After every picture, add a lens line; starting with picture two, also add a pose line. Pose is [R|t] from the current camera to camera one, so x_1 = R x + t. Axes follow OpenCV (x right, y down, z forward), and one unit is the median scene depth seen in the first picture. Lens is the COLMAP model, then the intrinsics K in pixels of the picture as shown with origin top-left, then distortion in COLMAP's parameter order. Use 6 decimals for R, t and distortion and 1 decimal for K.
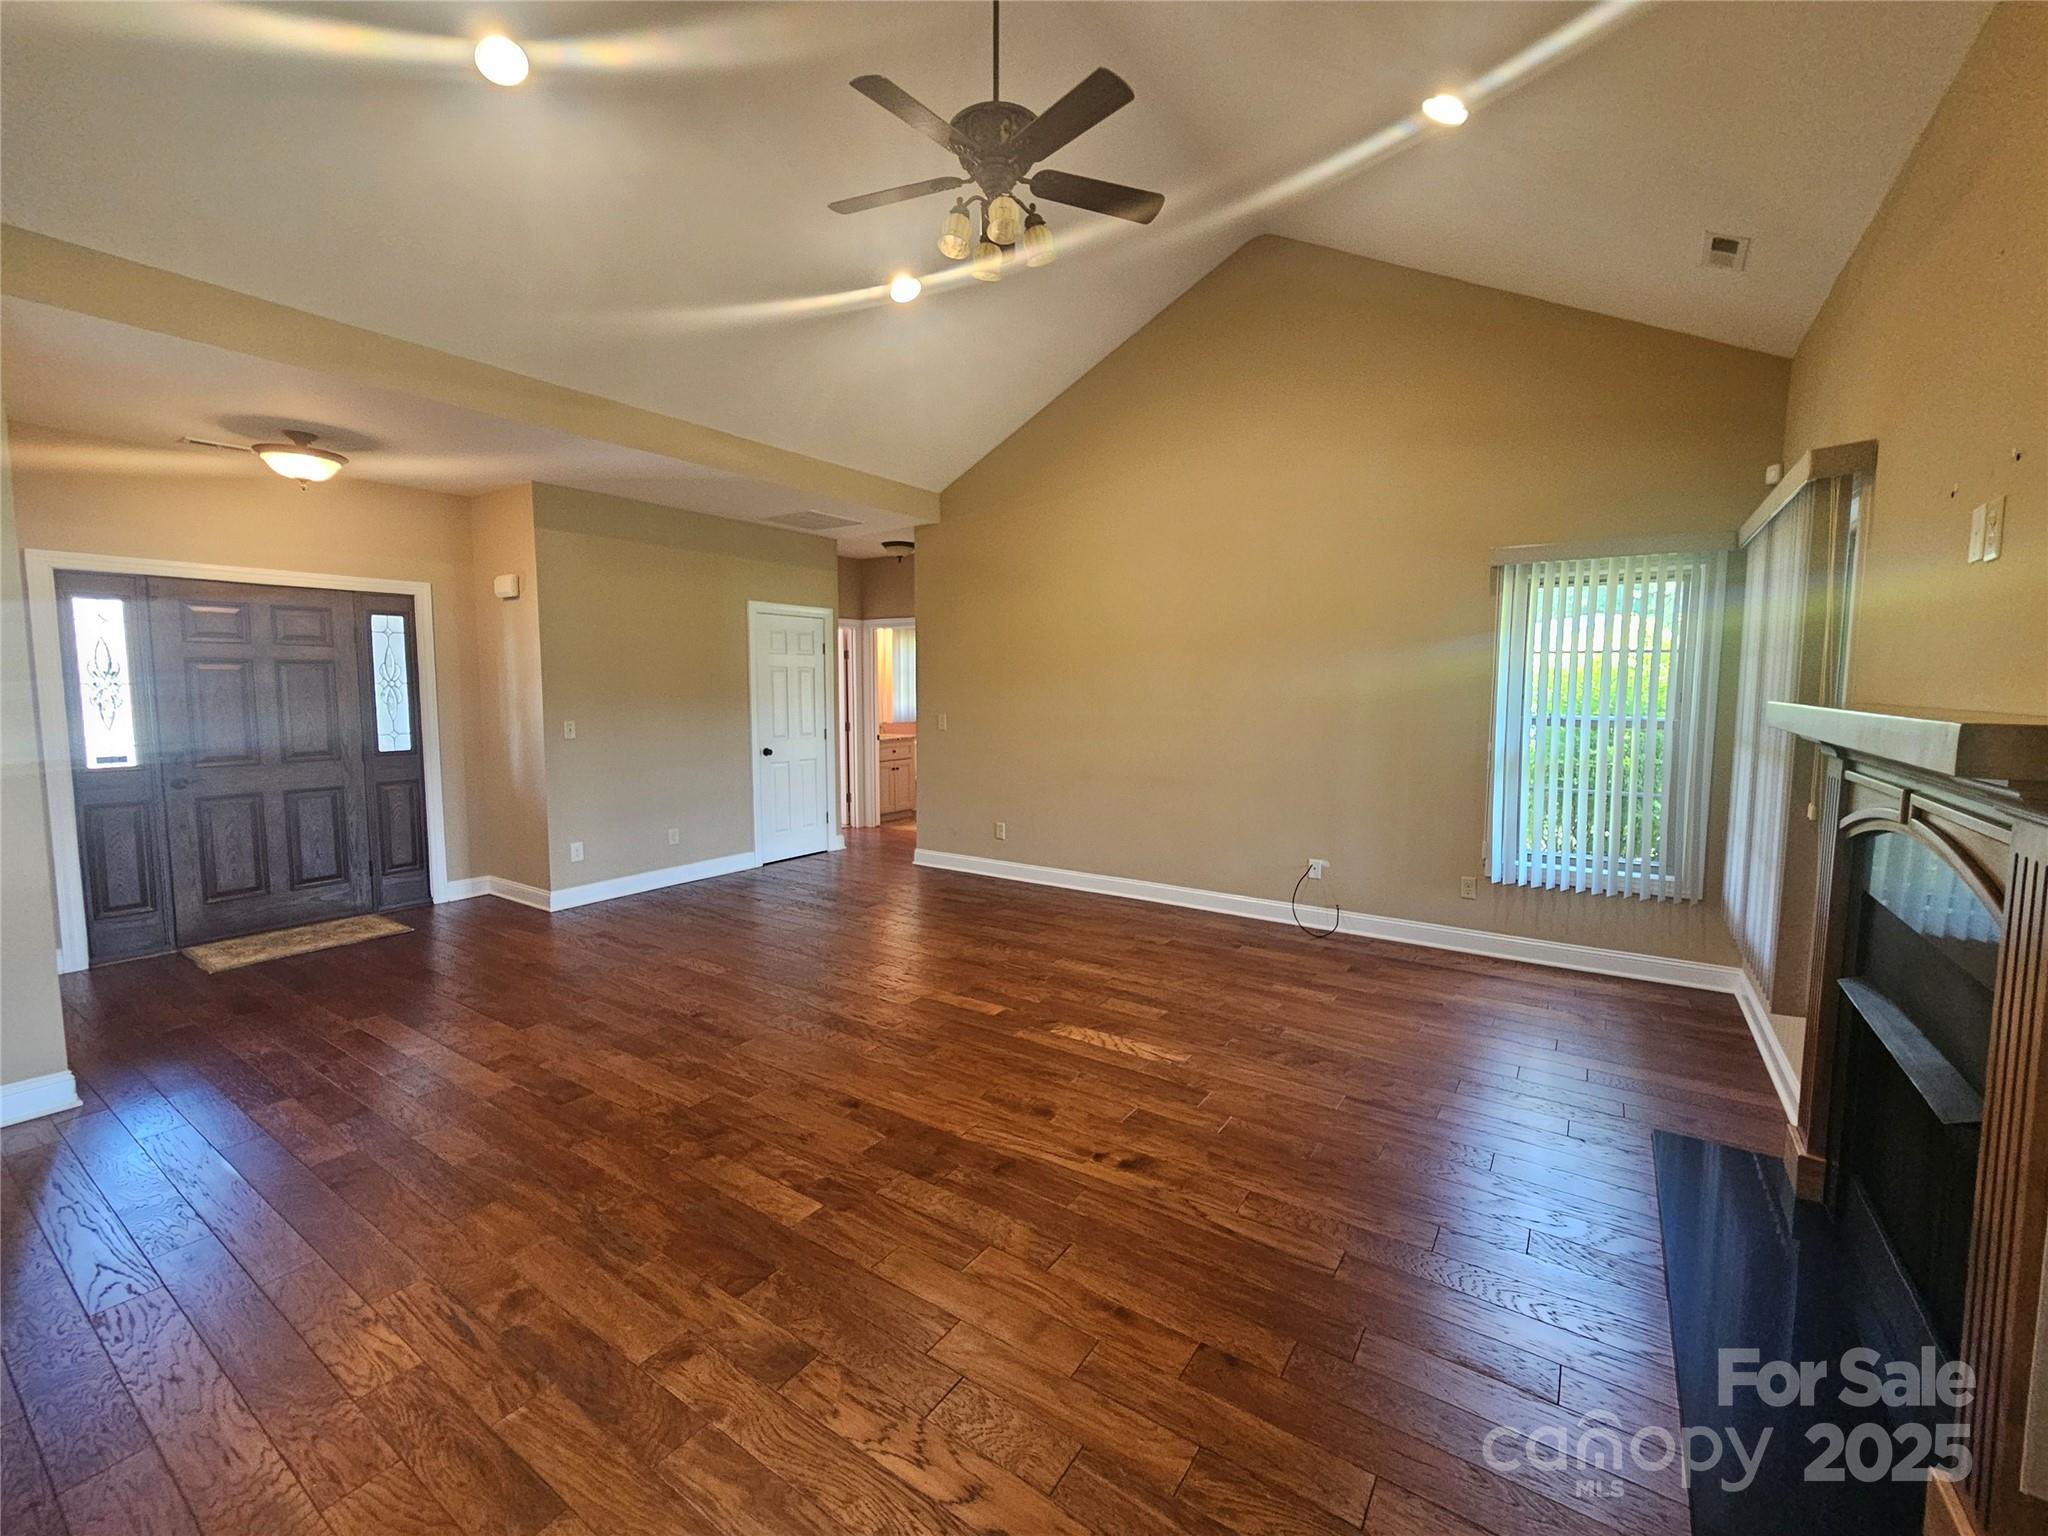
lens RADIAL K [[847.6, 0, 1021.4], [0, 847.6, 754.6], [0, 0, 1]] dist [0.001805, 0.004037]
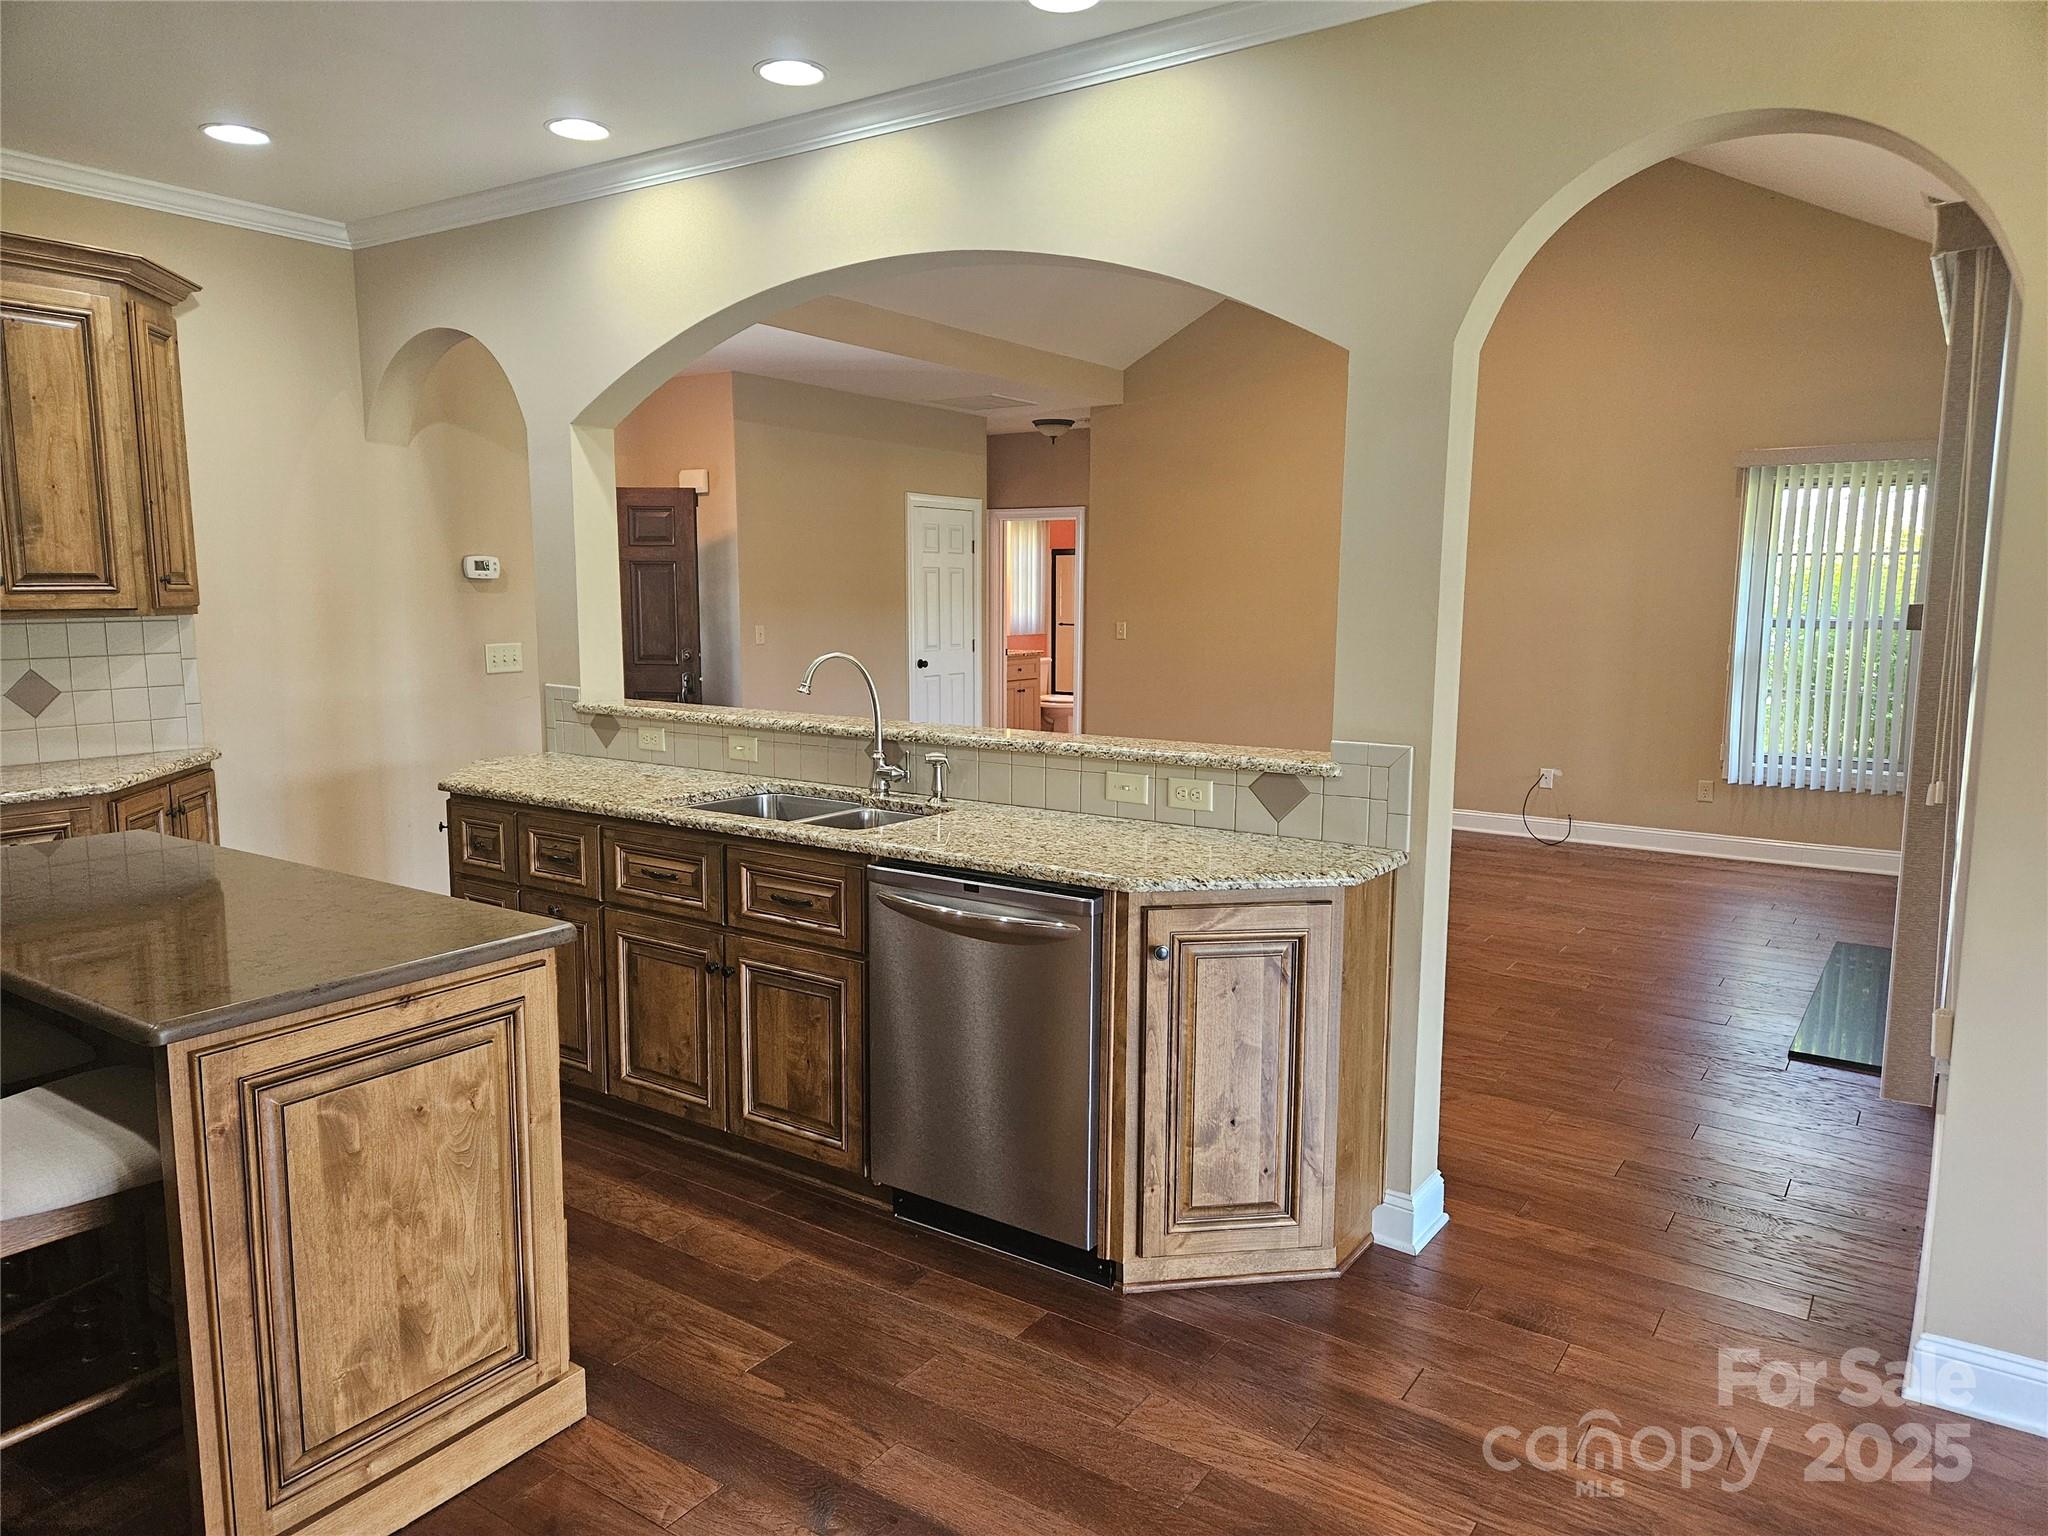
lens RADIAL K [[1364.0, 0, 1021.1], [0, 1364.0, 771.6], [0, 0, 1]] dist [0.080324, -0.073411]
pose [[0.999994, 0.002693, 0.002128, -0.329151], [-0.002796, 0.998749, 0.049934, 0.063117], [-0.001990, -0.049940, 0.998750, -0.730541]]
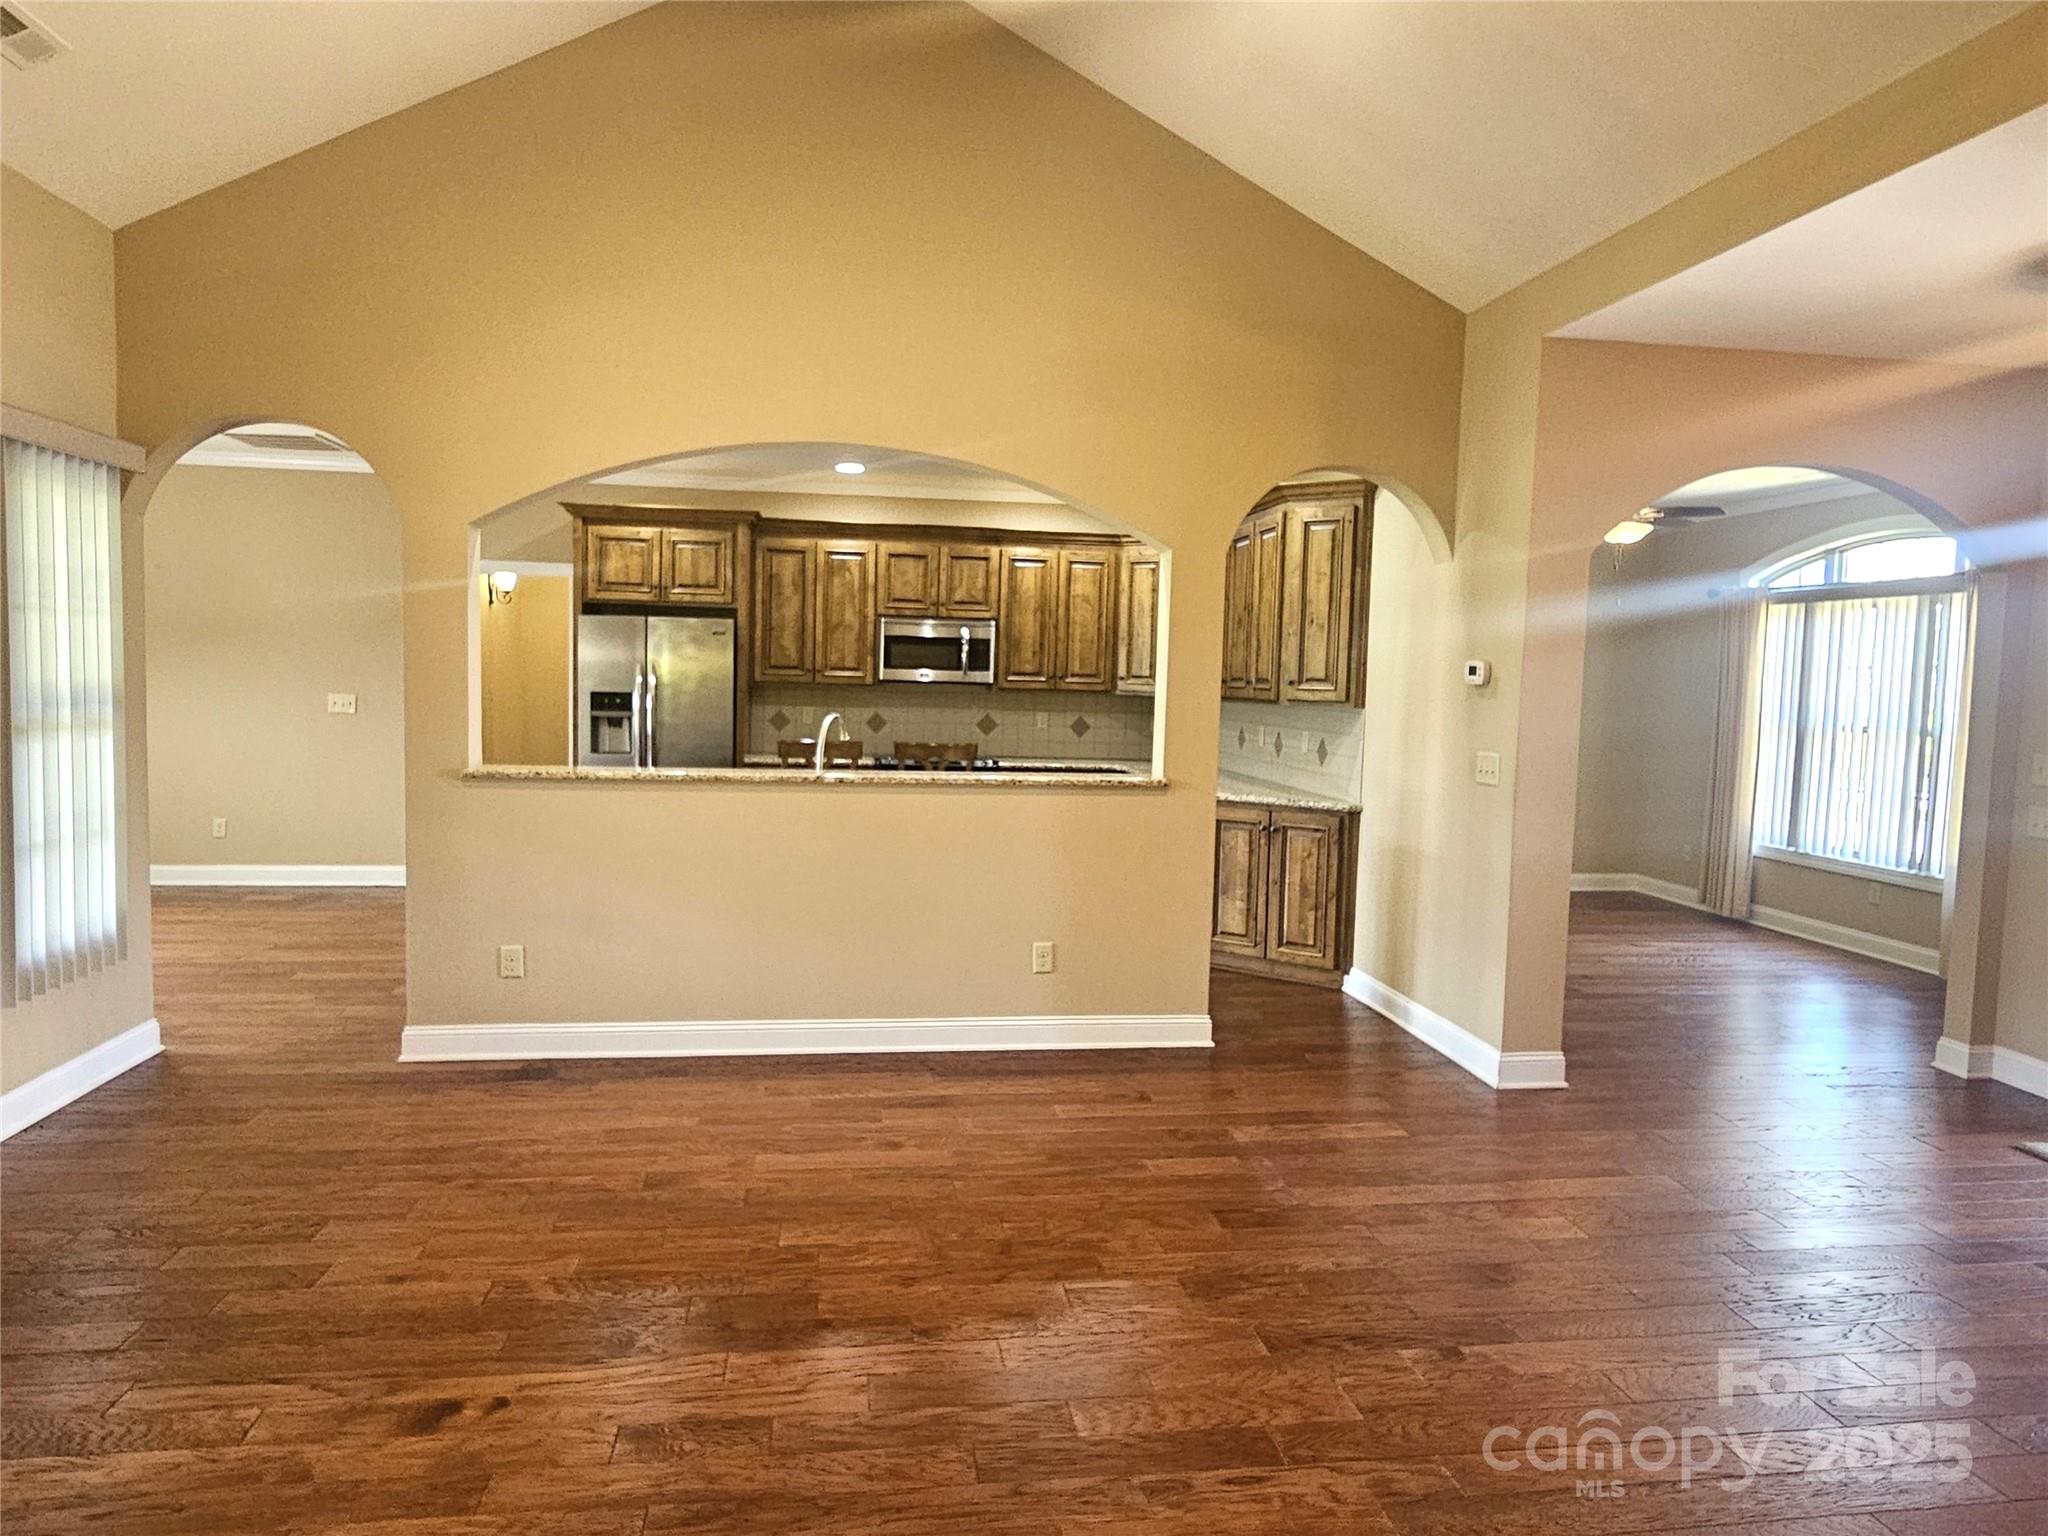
lens RADIAL K [[1278.7, 0, 1012.7], [0, 1278.7, 762.0], [0, 0, 1]] dist [-0.000323, 0.000738]
pose [[-0.739861, 0.027036, -0.672216, 0.293803], [-0.084177, 0.987620, 0.132369, -0.109750], [0.667473, 0.154520, -0.728425, 1.257559]]
